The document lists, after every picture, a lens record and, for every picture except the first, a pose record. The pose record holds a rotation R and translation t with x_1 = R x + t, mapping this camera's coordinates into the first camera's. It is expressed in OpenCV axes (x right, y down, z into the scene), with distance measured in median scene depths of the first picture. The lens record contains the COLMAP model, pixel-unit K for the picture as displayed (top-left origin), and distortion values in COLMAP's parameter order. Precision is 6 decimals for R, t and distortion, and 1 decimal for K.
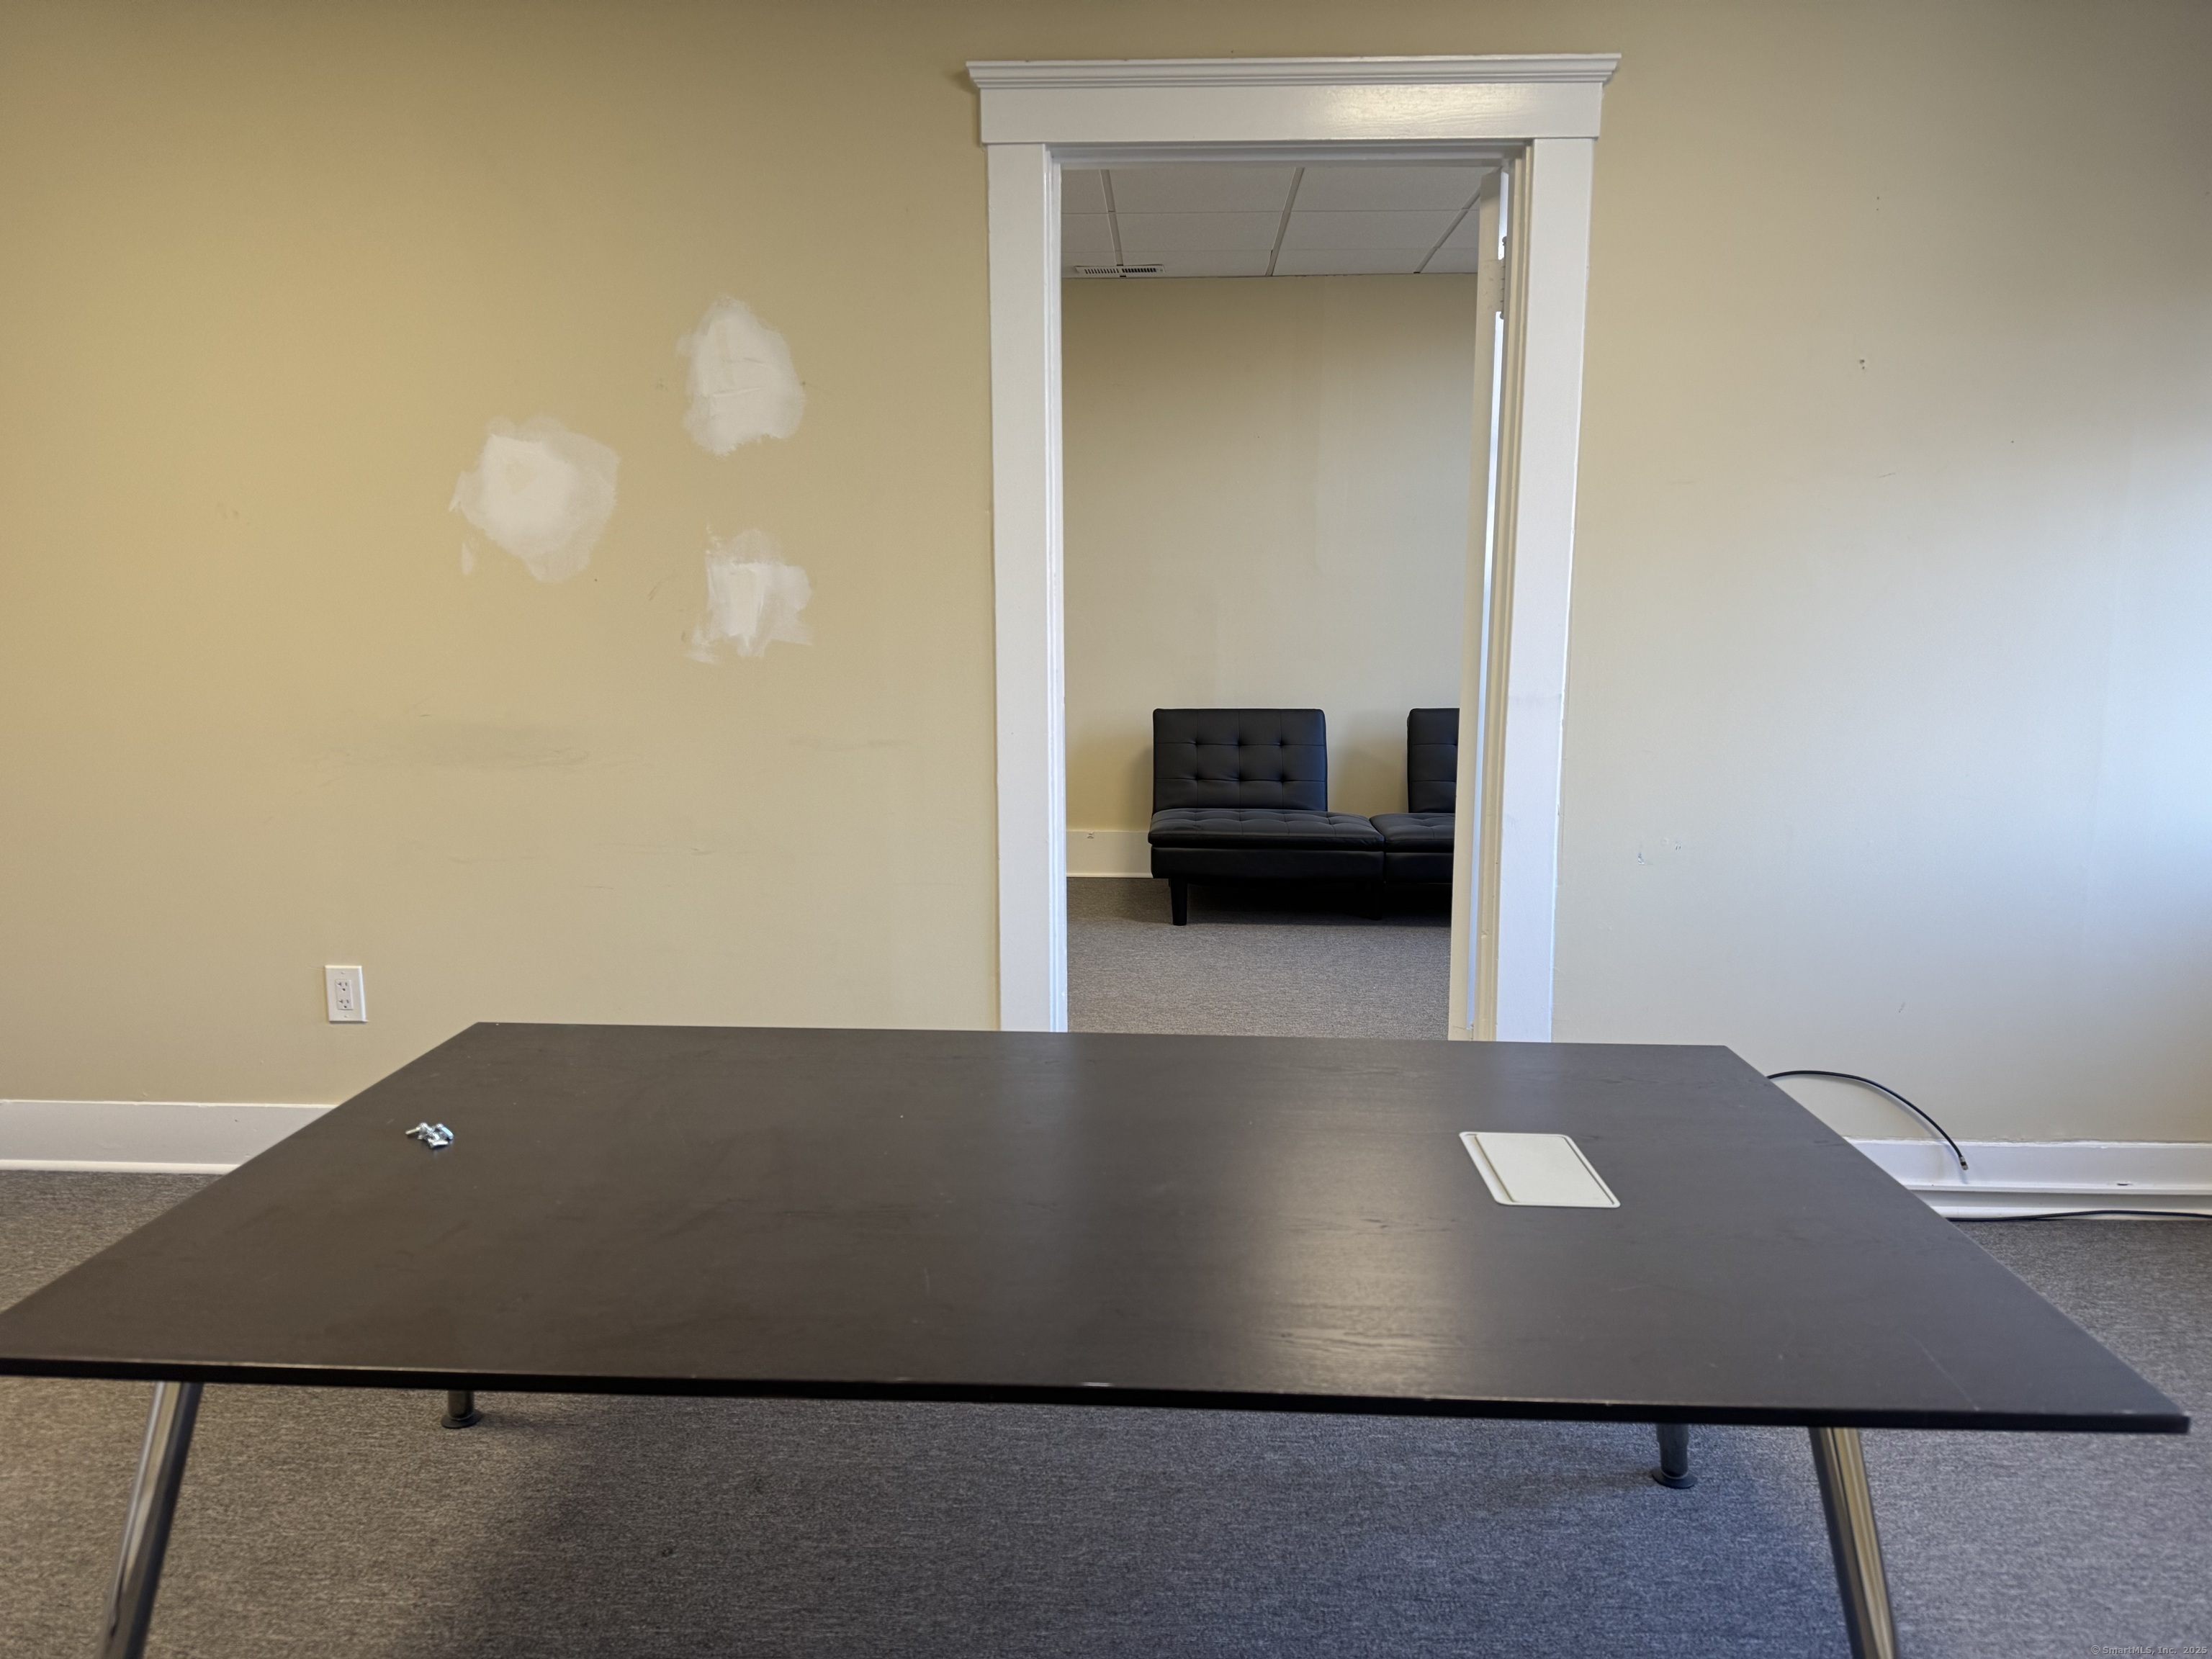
lens RADIAL K [[1560.8, 0, 1106.0], [0, 1560.8, 829.5], [0, 0, 1]] dist [0.019271, -0.001304]
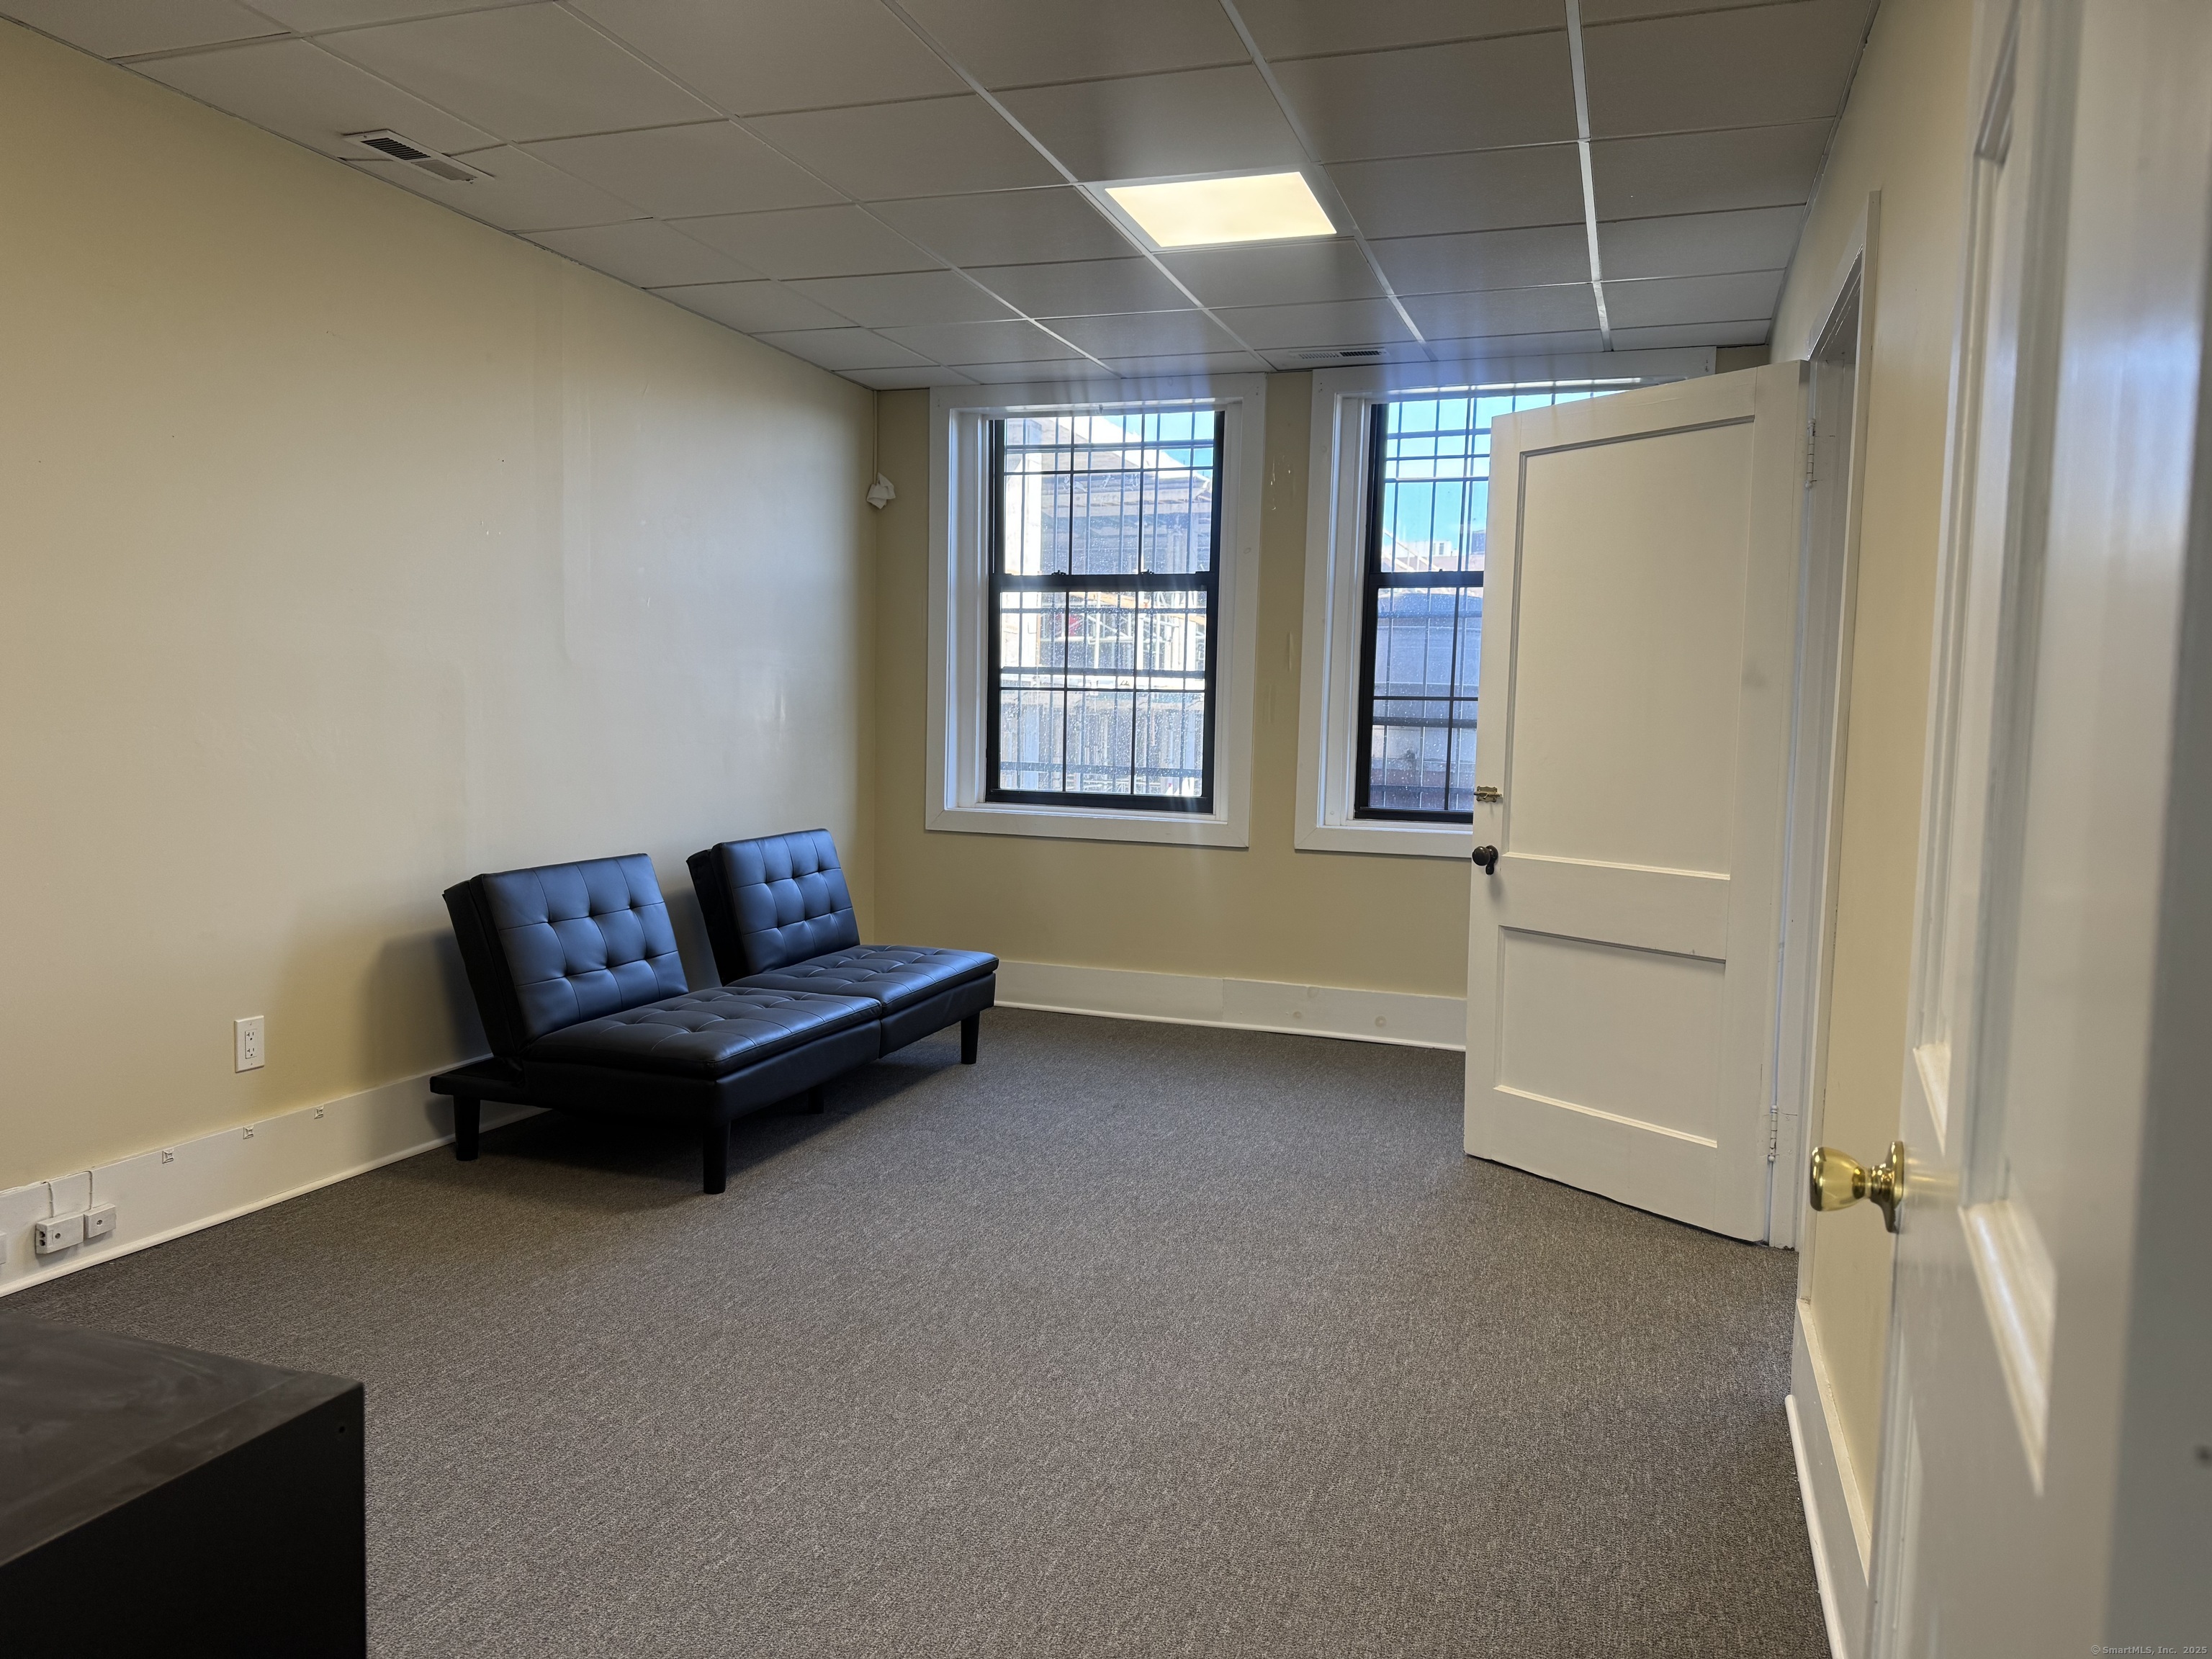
lens RADIAL K [[1589.4, 0, 1106.0], [0, 1589.4, 829.5], [0, 0, 1]] dist [-0.000393, -0.001396]
pose [[0.282893, -0.068906, 0.956673, -0.550242], [0.132093, 0.990711, 0.032297, -0.091893], [-0.950012, 0.117233, 0.289367, 0.649764]]
